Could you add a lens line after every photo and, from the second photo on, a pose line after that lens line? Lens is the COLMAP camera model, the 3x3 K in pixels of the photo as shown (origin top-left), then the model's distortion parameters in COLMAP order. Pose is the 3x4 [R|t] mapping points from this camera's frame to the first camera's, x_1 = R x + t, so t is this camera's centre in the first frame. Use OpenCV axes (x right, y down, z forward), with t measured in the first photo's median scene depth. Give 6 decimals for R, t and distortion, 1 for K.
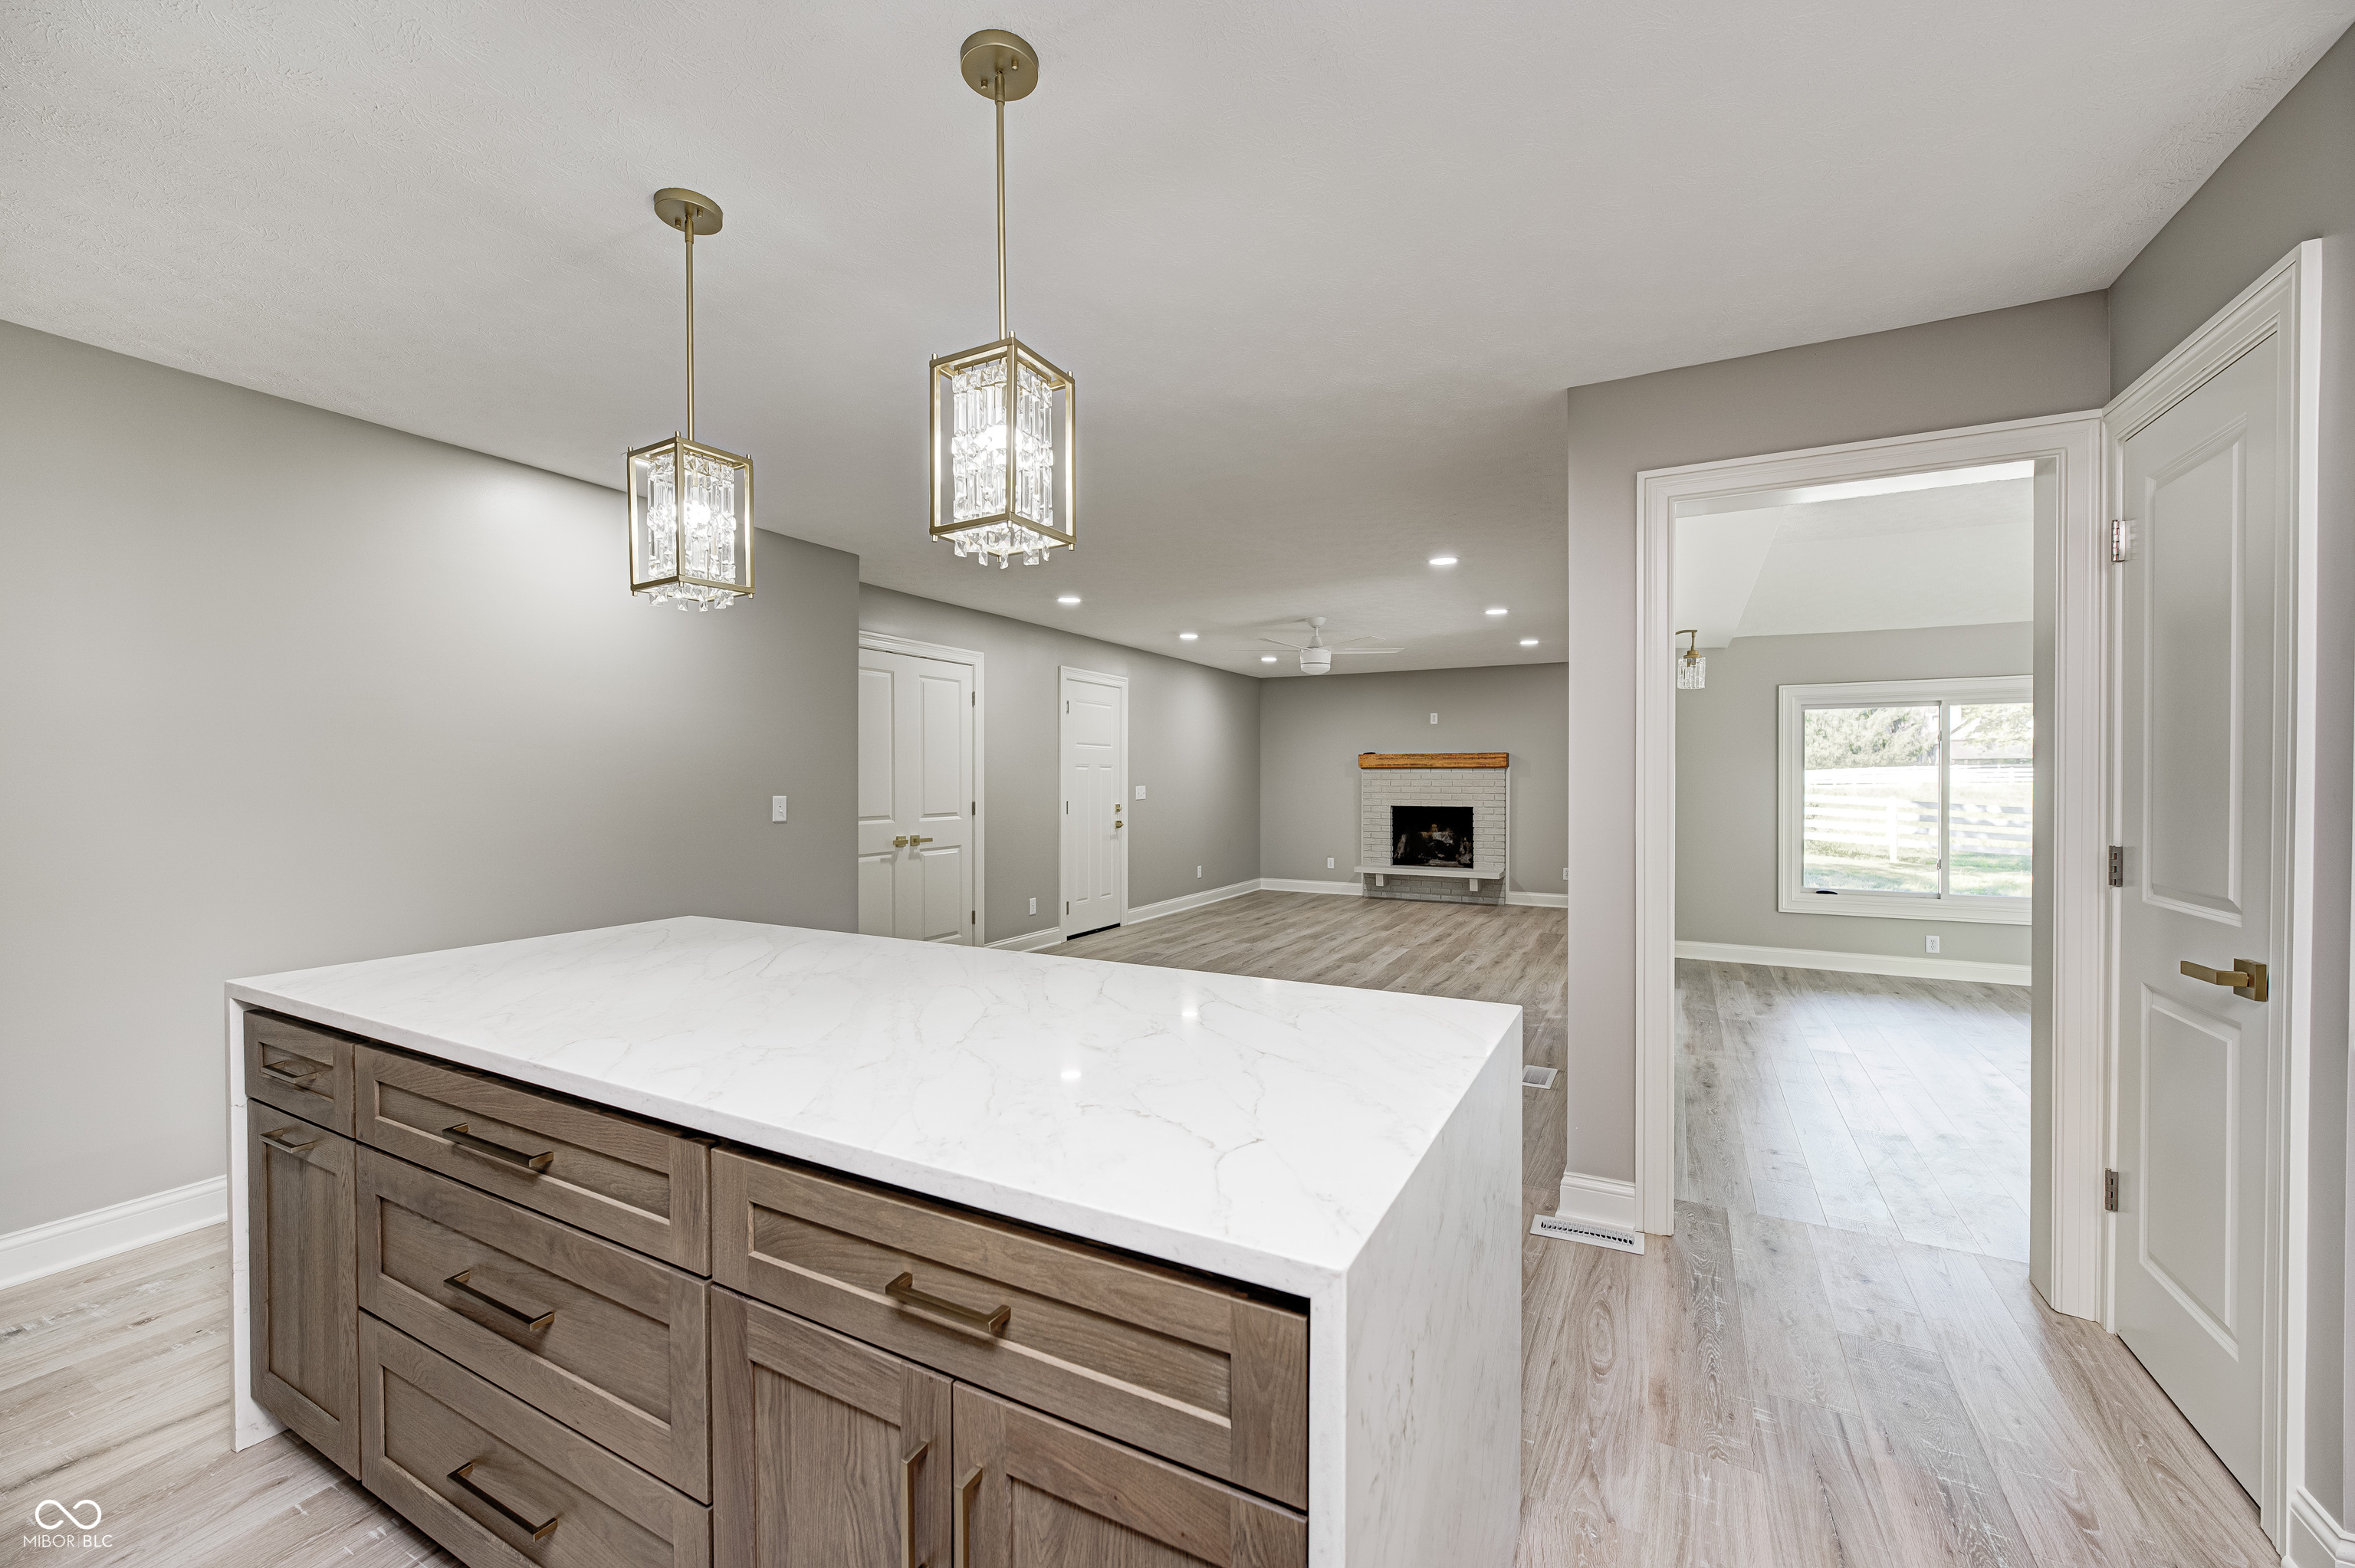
lens RADIAL K [[942.8, 0, 1170.8], [0, 942.8, 790.9], [0, 0, 1]] dist [-0.010765, 0.001328]
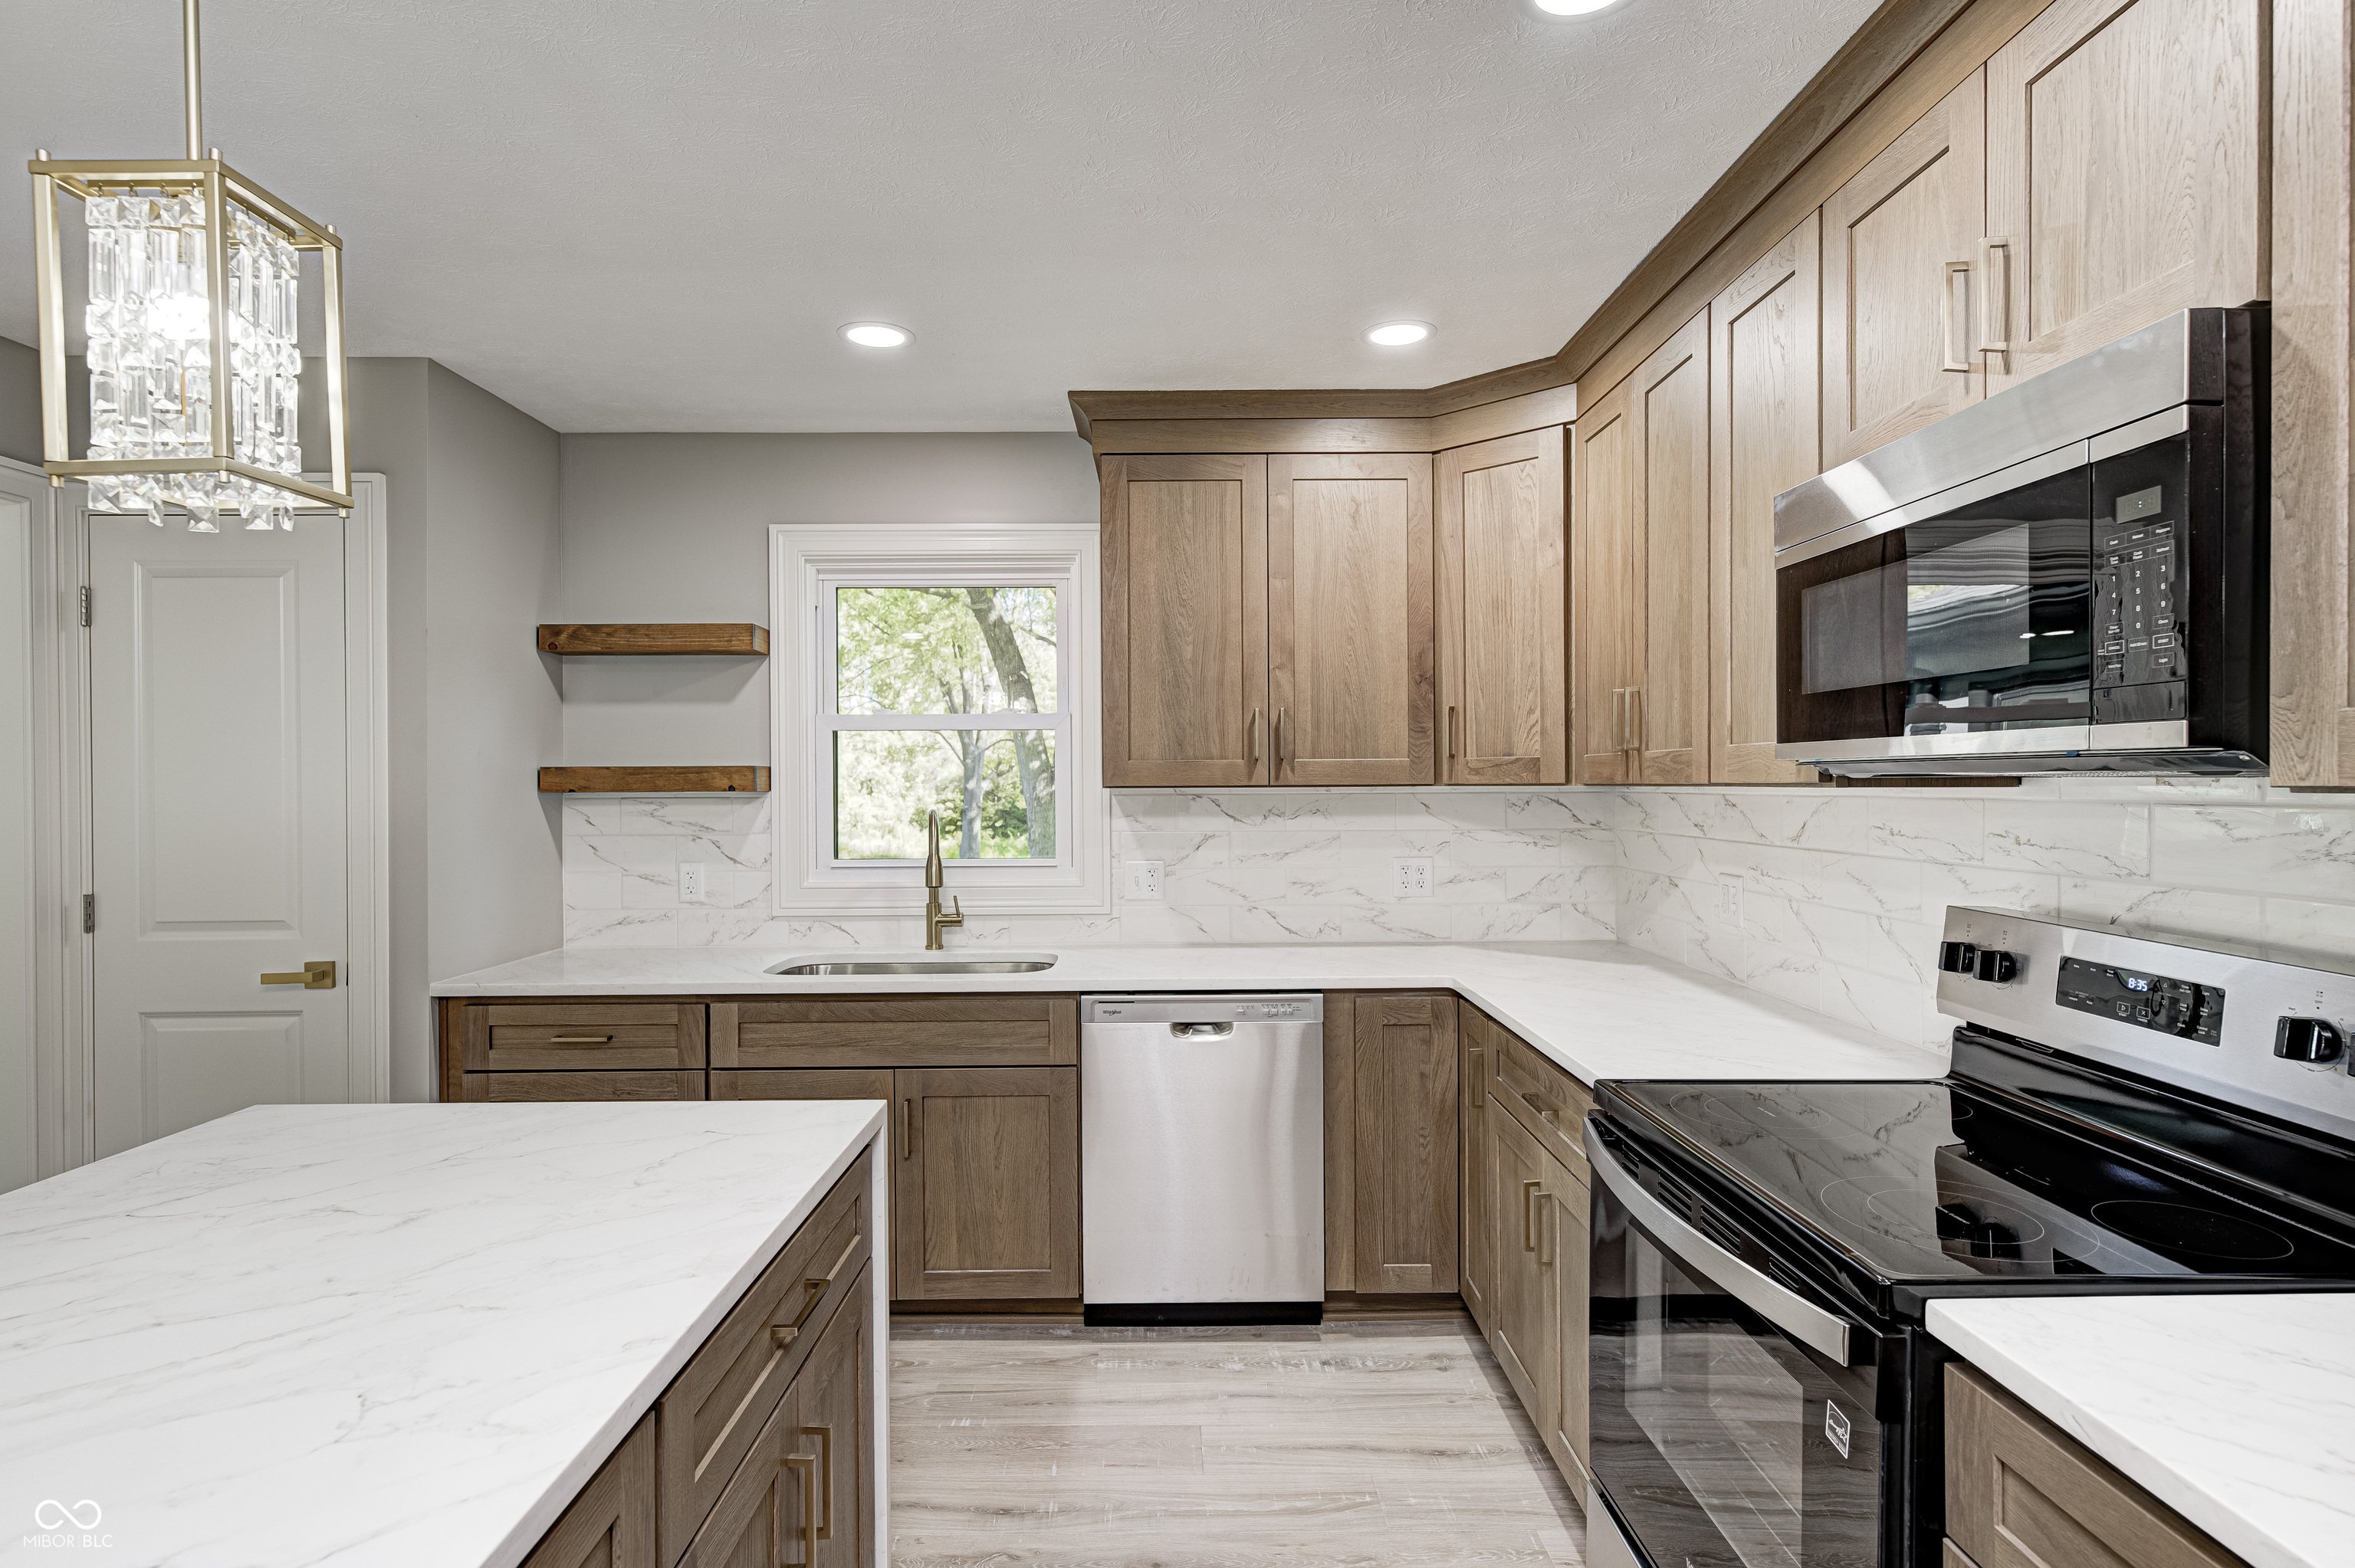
lens RADIAL K [[1212.6, 0, 1165.3], [0, 1212.6, 790.6], [0, 0, 1]] dist [0.006812, 0.002211]
pose [[-0.475565, -0.001280, 0.879680, -0.168293], [0.018600, 0.999761, 0.011510, -0.010814], [-0.879484, 0.021835, -0.475428, 0.132373]]
